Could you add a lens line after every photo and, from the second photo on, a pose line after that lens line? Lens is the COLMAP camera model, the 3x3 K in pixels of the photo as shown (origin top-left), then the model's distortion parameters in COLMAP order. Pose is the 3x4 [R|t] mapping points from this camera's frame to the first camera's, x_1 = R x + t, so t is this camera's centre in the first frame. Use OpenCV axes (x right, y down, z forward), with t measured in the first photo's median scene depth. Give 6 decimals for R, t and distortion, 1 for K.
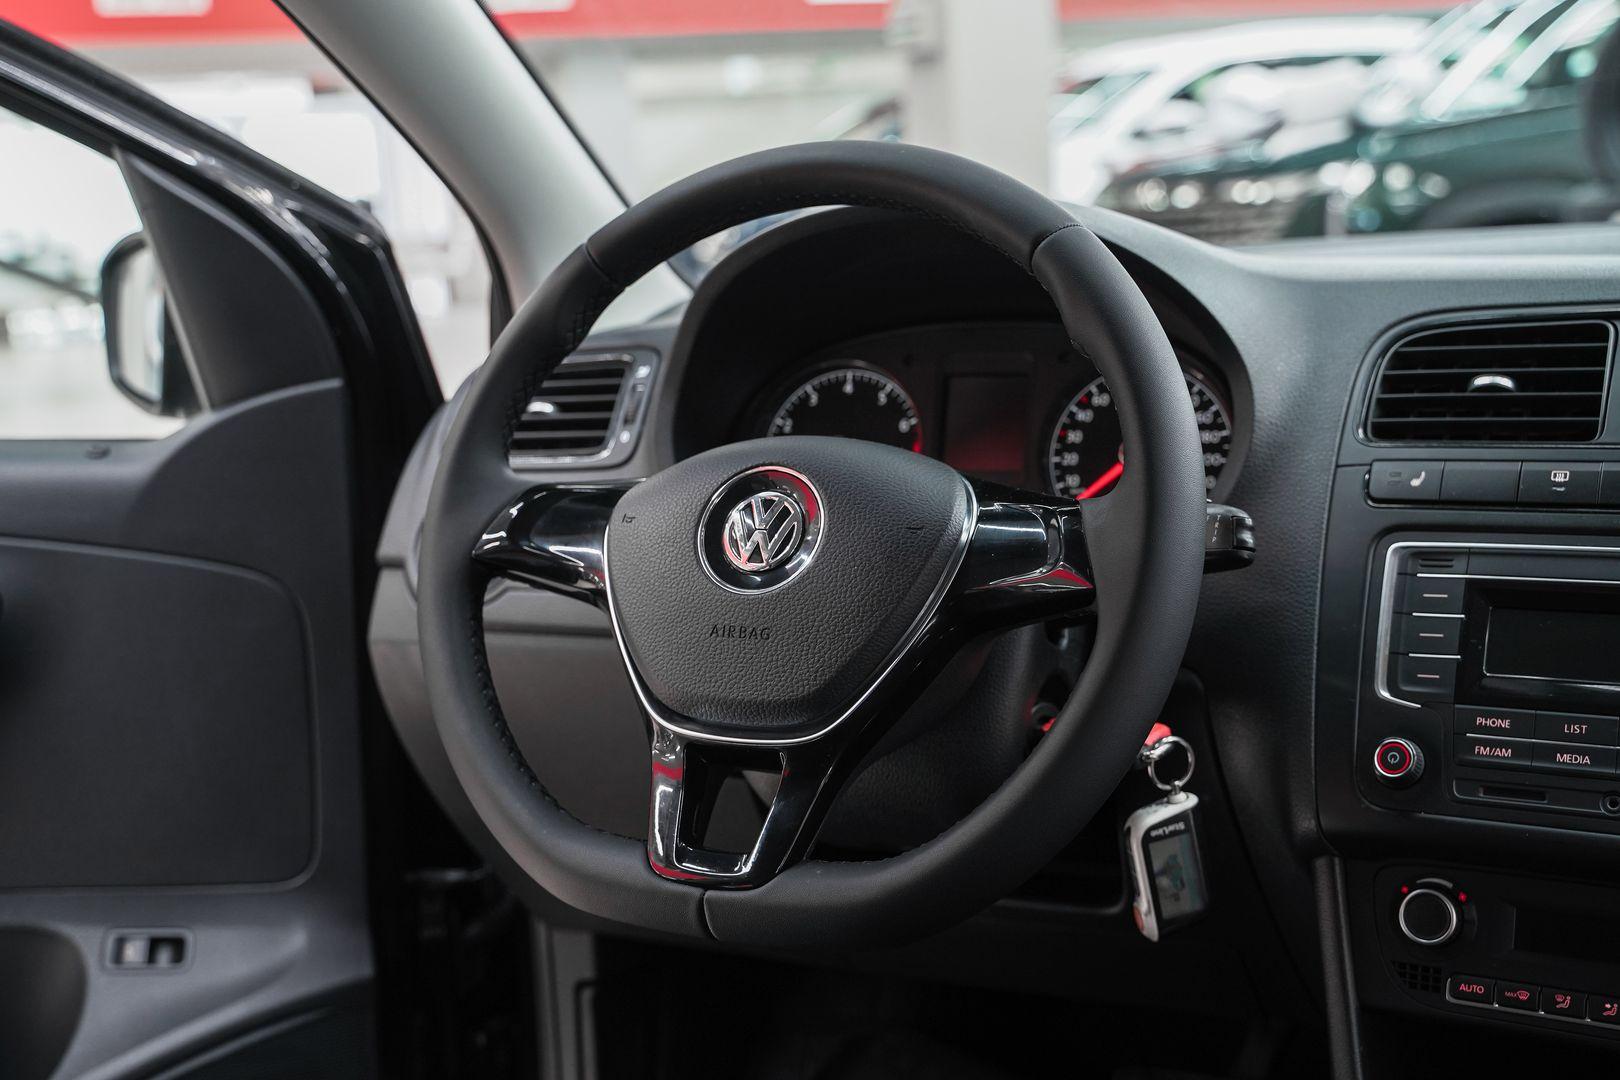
lens RADIAL K [[1962.7, 0, 781.5], [0, 1962.7, 534.7], [0, 0, 1]] dist [0.009529, 0.046399]
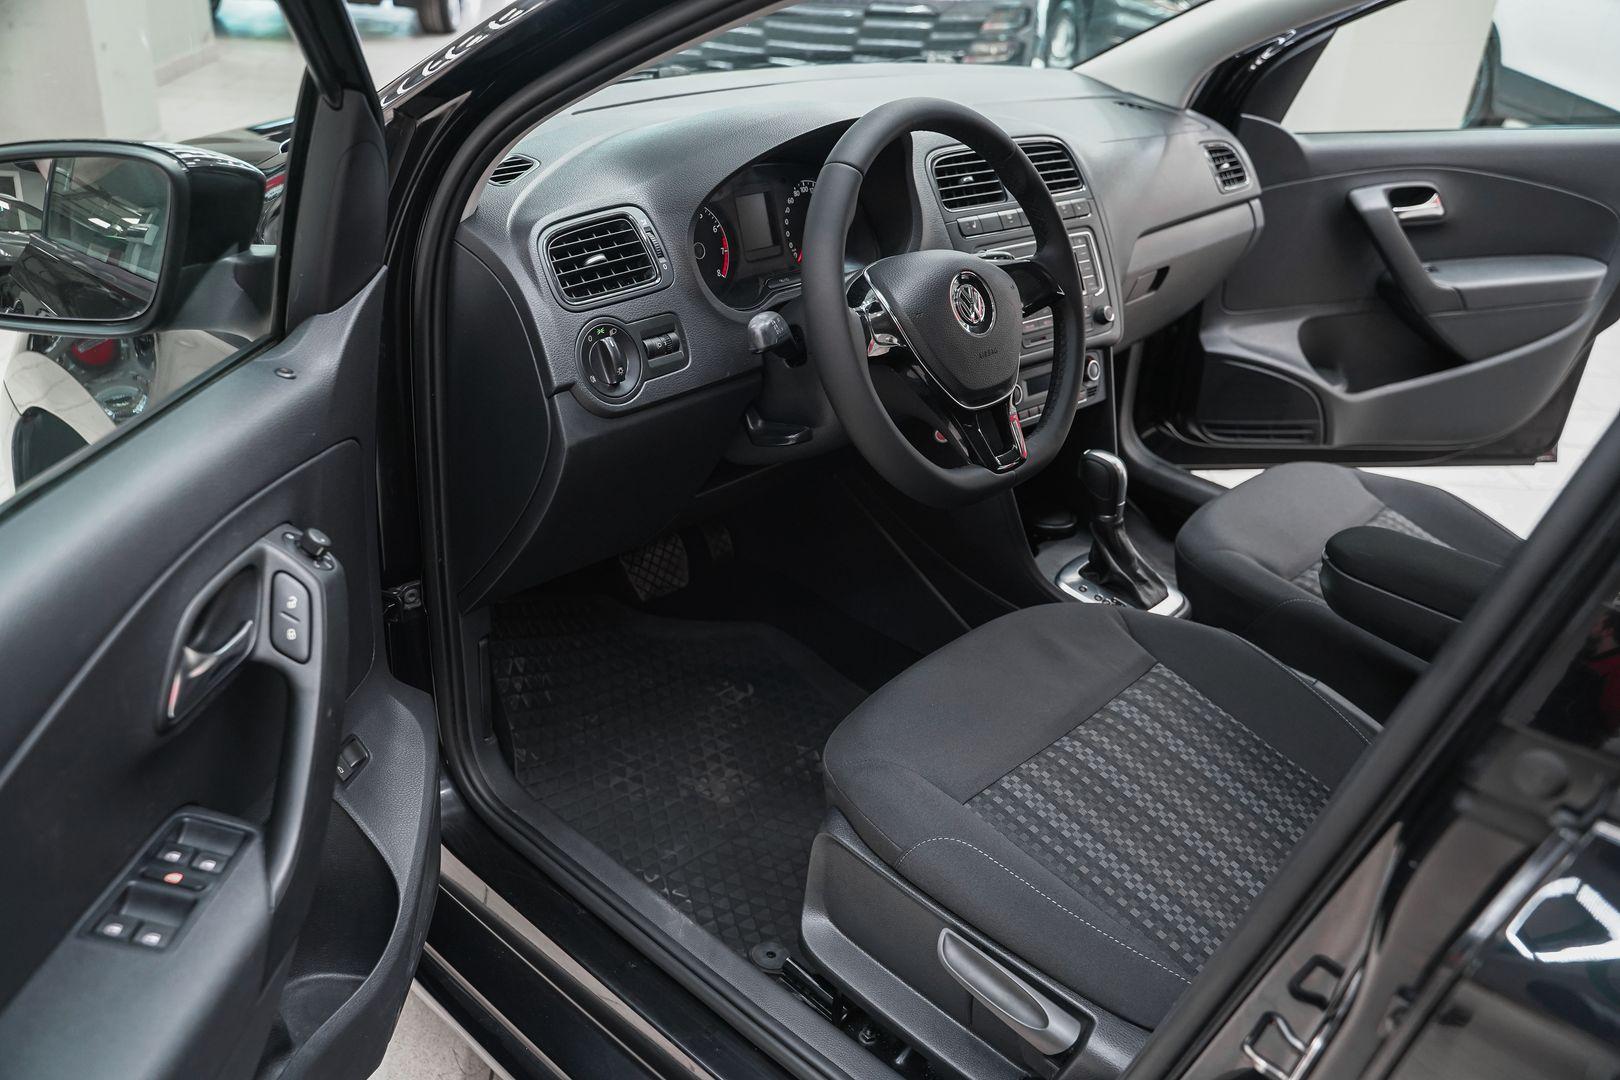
lens RADIAL K [[1311.5, 0, 810.0], [0, 1311.5, 540.0], [0, 0, 1]] dist [-0.083959, 0.004362]
pose [[0.287498, -0.374001, 0.881741, -1.270548], [0.073219, 0.926497, 0.369111, -0.270849], [-0.954978, -0.041558, 0.293750, 0.697061]]
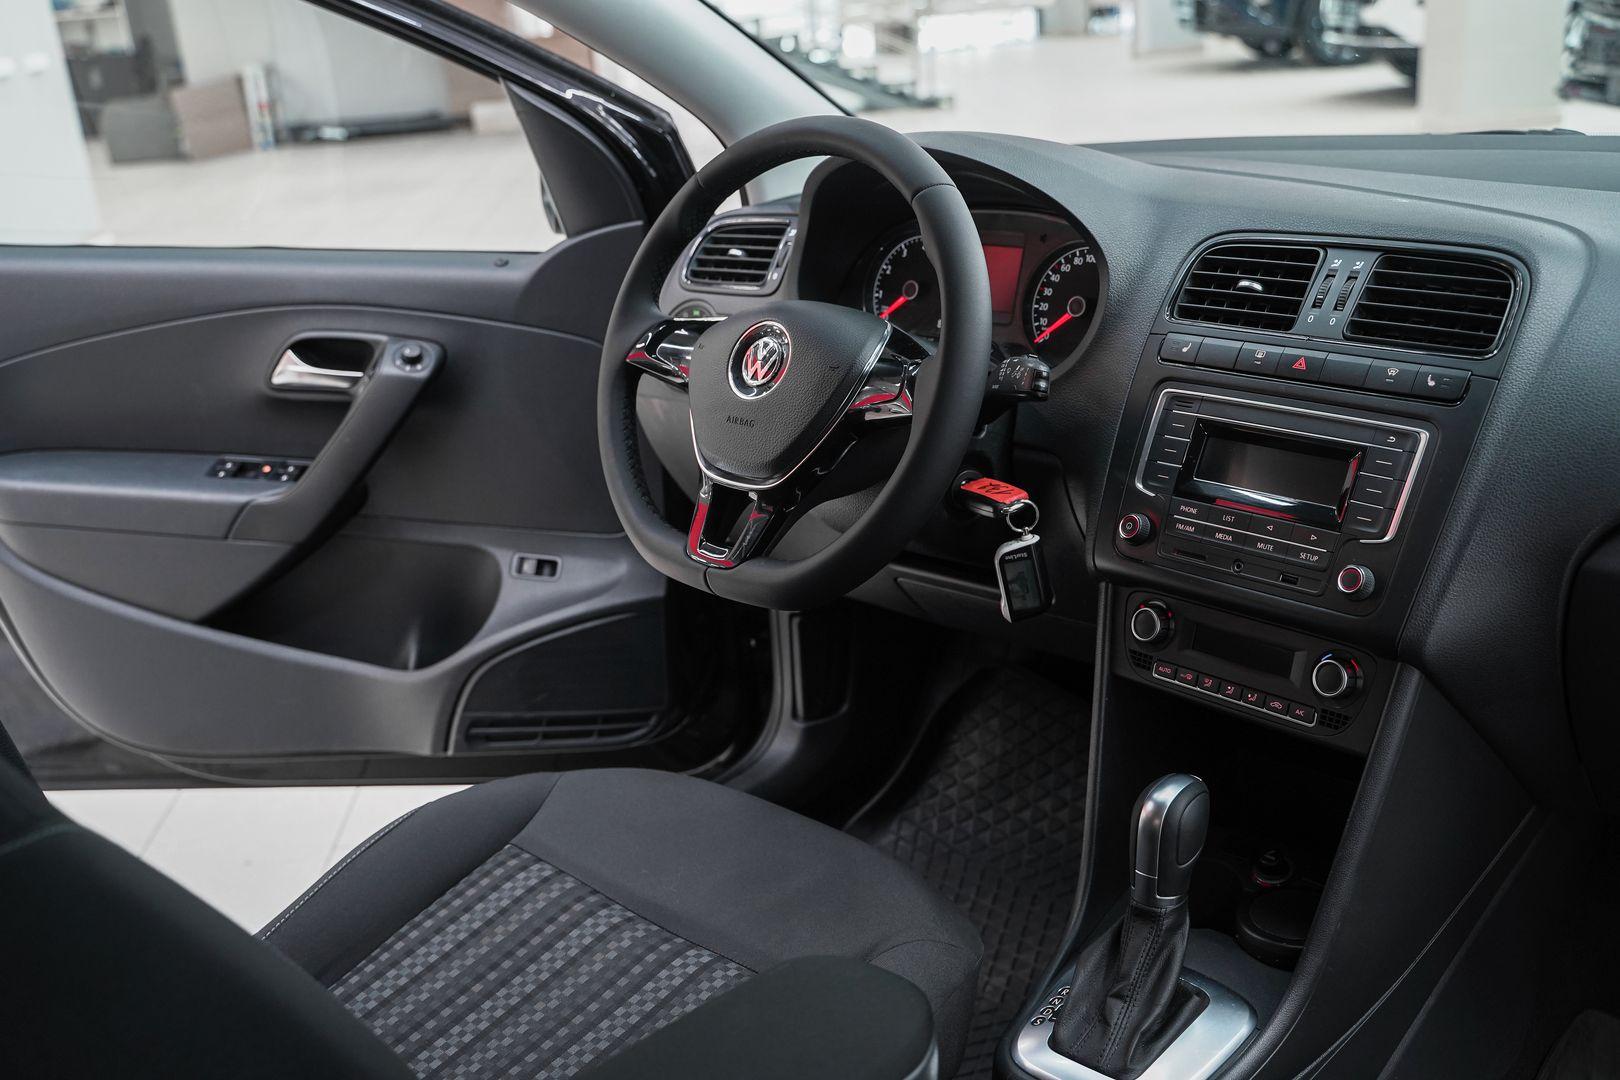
lens RADIAL K [[1704.1, 0, 788.7], [0, 1704.1, 537.2], [0, 0, 1]] dist [-0.057251, 0.172683]
pose [[0.946278, 0.089388, -0.310753, 0.449495], [-0.032472, 0.982442, 0.183719, -0.115113], [0.321719, -0.163758, 0.932567, -0.358213]]
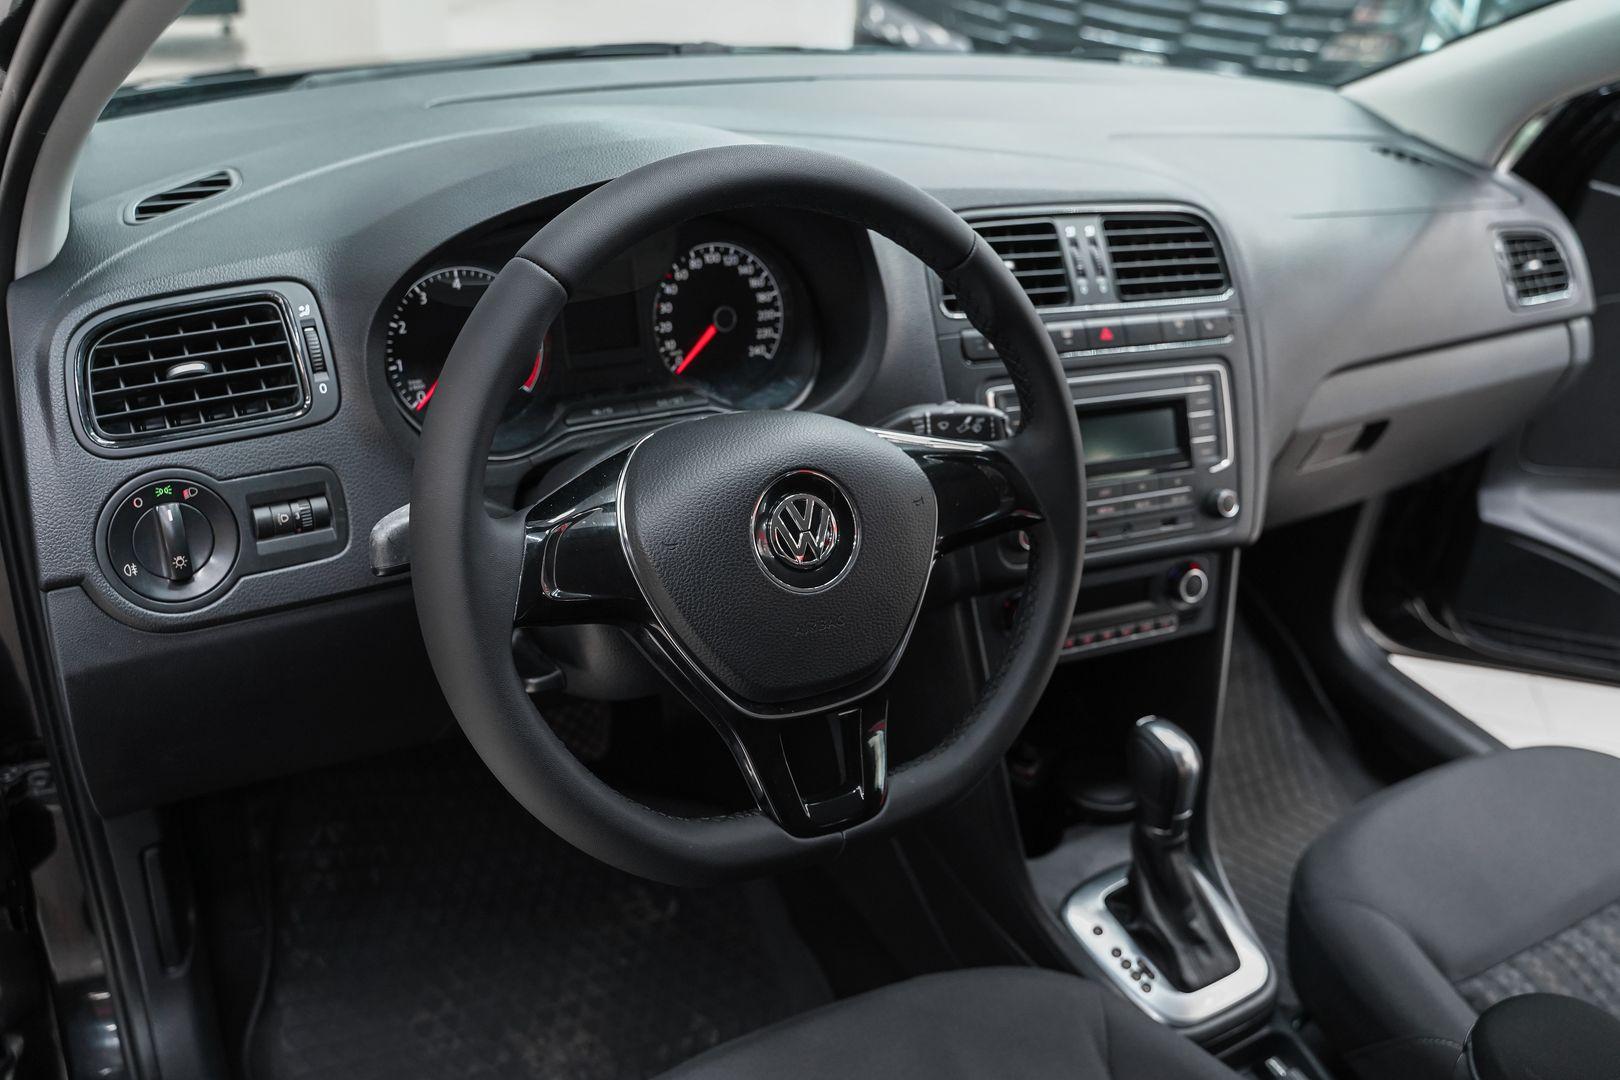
lens RADIAL K [[1335.3, 0, 810.0], [0, 1335.3, 540.0], [0, 0, 1]] dist [-0.109701, 0.088197]
pose [[0.559048, -0.321228, 0.764381, -0.554359], [0.008411, 0.924051, 0.382177, -0.270086], [-0.829093, -0.207226, 0.519290, 0.556947]]
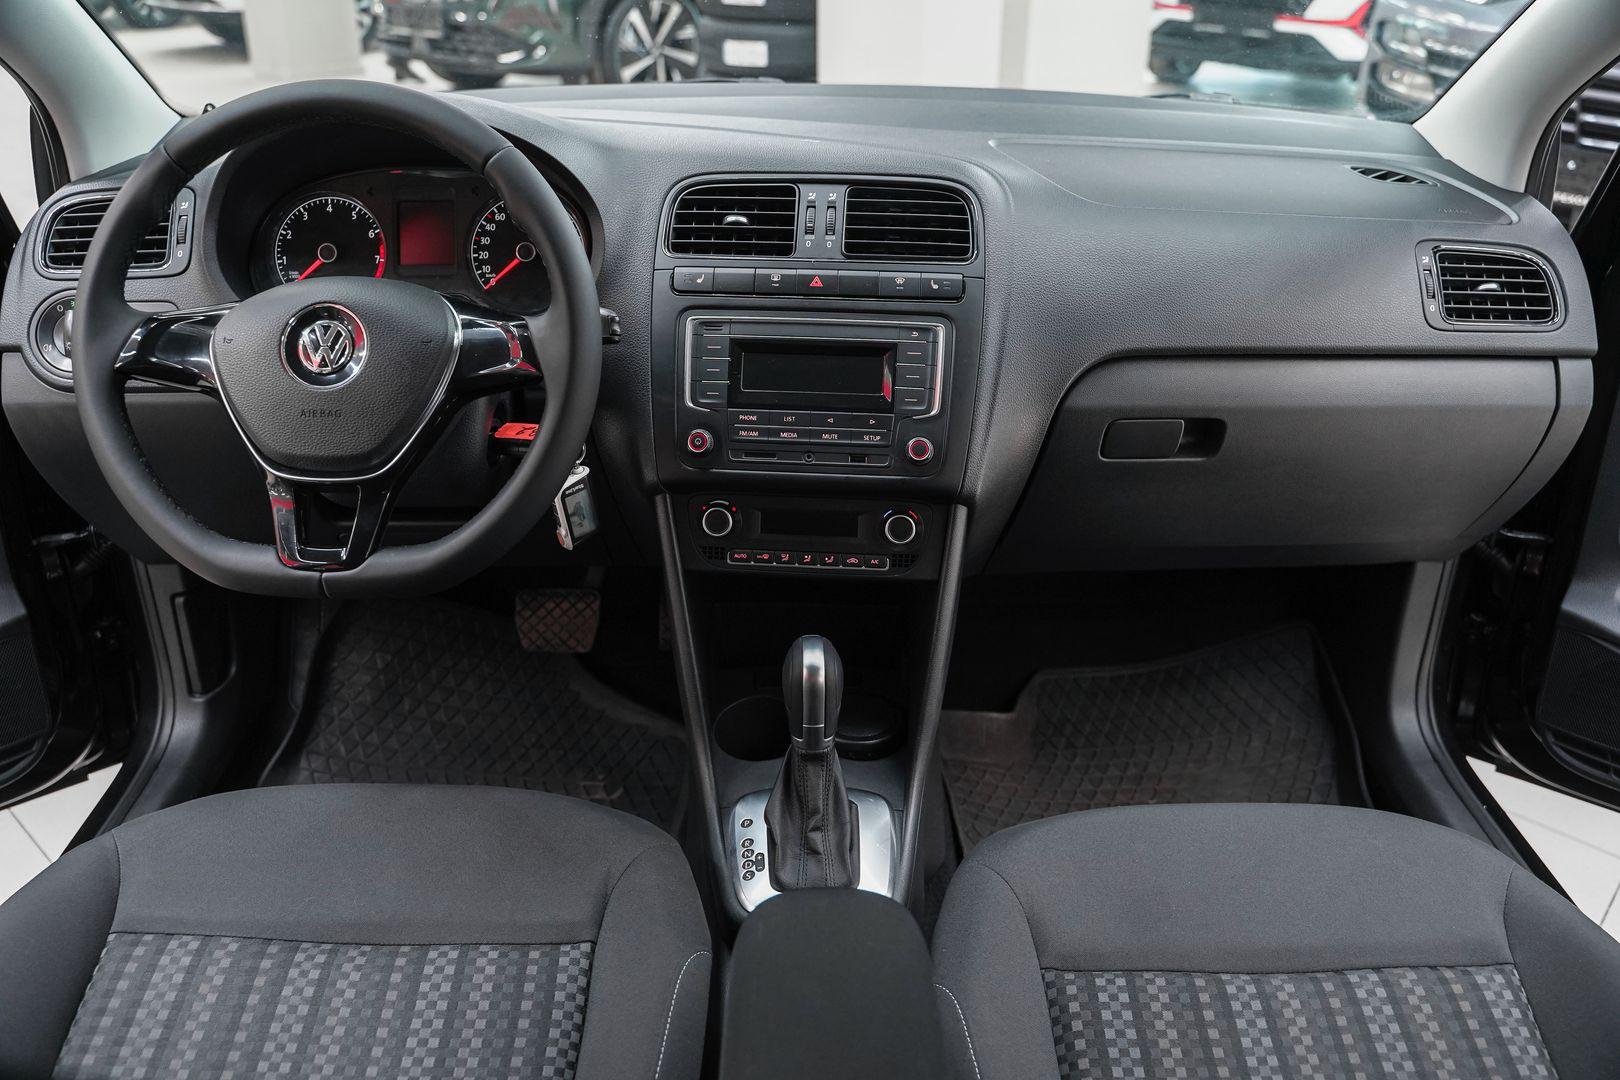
lens RADIAL K [[1311.5, 0, 810.0], [0, 1311.5, 540.0], [0, 0, 1]] dist [-0.083959, 0.004362]
pose [[0.892140, -0.140806, 0.429255, -0.121934], [0.013978, 0.958334, 0.285306, -0.134663], [-0.451543, -0.248533, 0.856936, -0.103410]]
